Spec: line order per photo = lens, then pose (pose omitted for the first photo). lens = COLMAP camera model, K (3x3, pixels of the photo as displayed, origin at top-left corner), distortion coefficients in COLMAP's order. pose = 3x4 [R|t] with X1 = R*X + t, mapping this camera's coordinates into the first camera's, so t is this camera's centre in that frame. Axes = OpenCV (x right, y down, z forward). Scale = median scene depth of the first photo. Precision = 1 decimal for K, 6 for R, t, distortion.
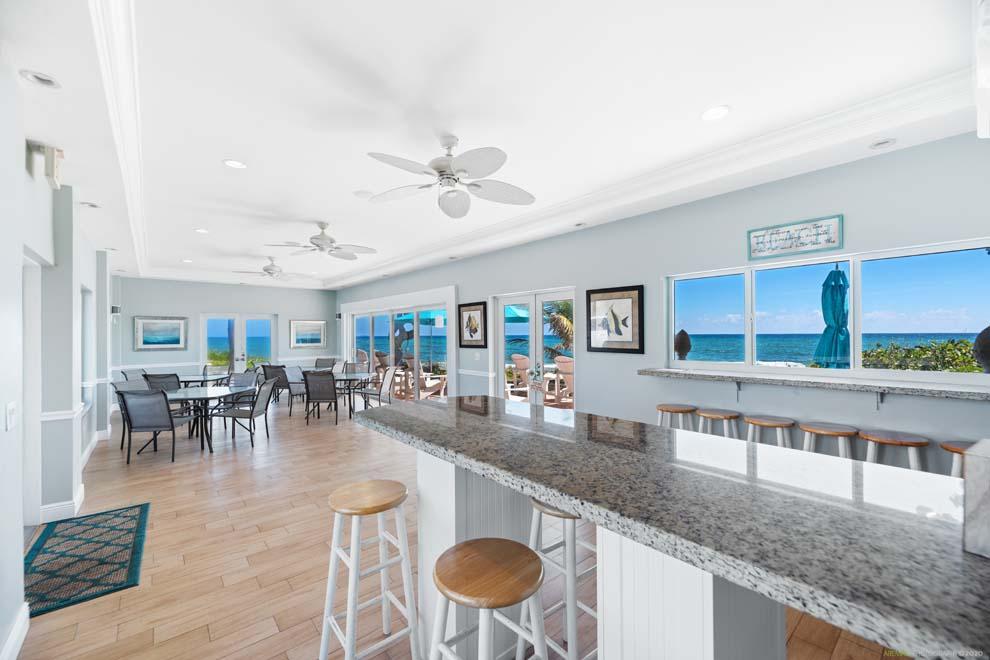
lens RADIAL K [[404.3, 0, 494.8], [0, 404.3, 331.0], [0, 0, 1]] dist [0.002754, 0.000085]
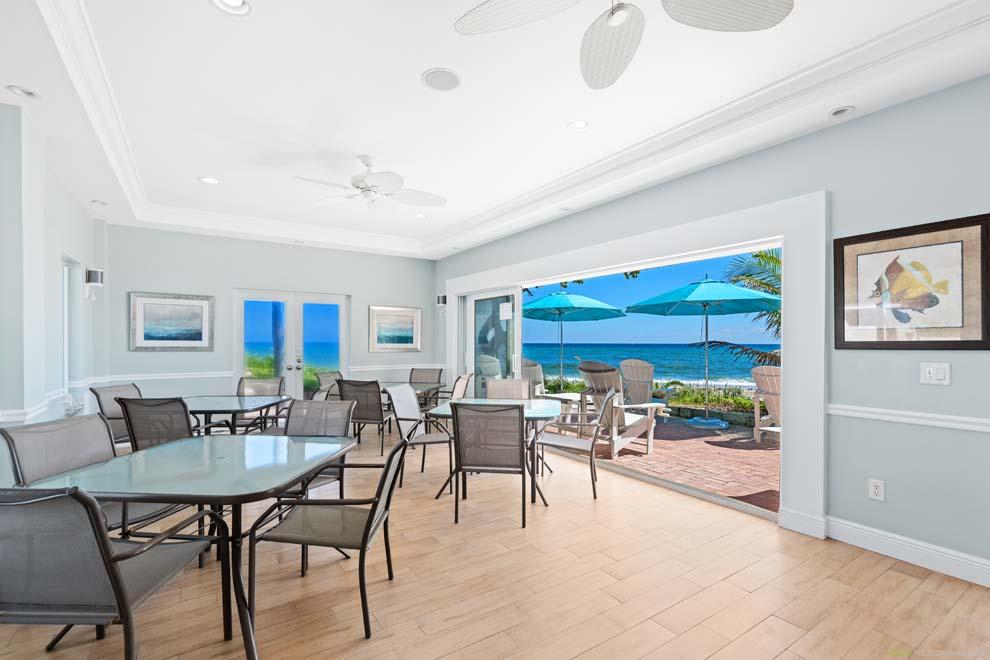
lens RADIAL K [[450.5, 0, 491.8], [0, 450.5, 349.8], [0, 0, 1]] dist [-0.002534, 0.000355]
pose [[0.992937, 0.012010, -0.118032, -0.369251], [-0.009228, 0.999667, 0.024091, 0.034536], [0.118282, -0.022832, 0.992717, 0.525425]]
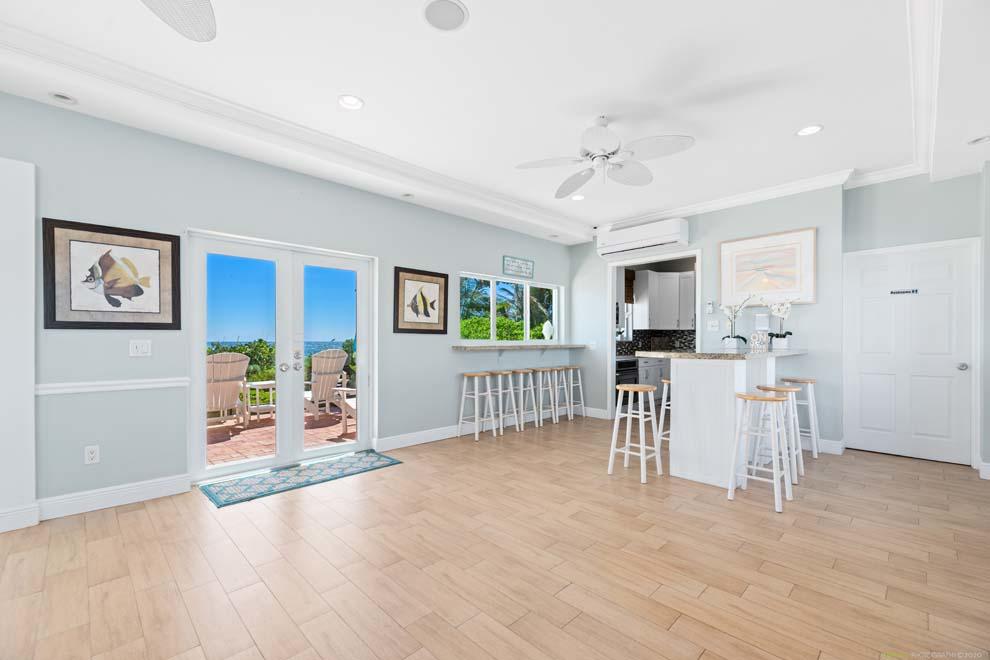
lens RADIAL K [[420.2, 0, 493.6], [0, 420.2, 337.3], [0, 0, 1]] dist [0.002339, -0.000002]
pose [[-0.071437, 0.006991, 0.997421, -0.526809], [-0.015885, 0.999841, -0.008146, 0.046253], [-0.997319, -0.016426, -0.071315, 0.596374]]
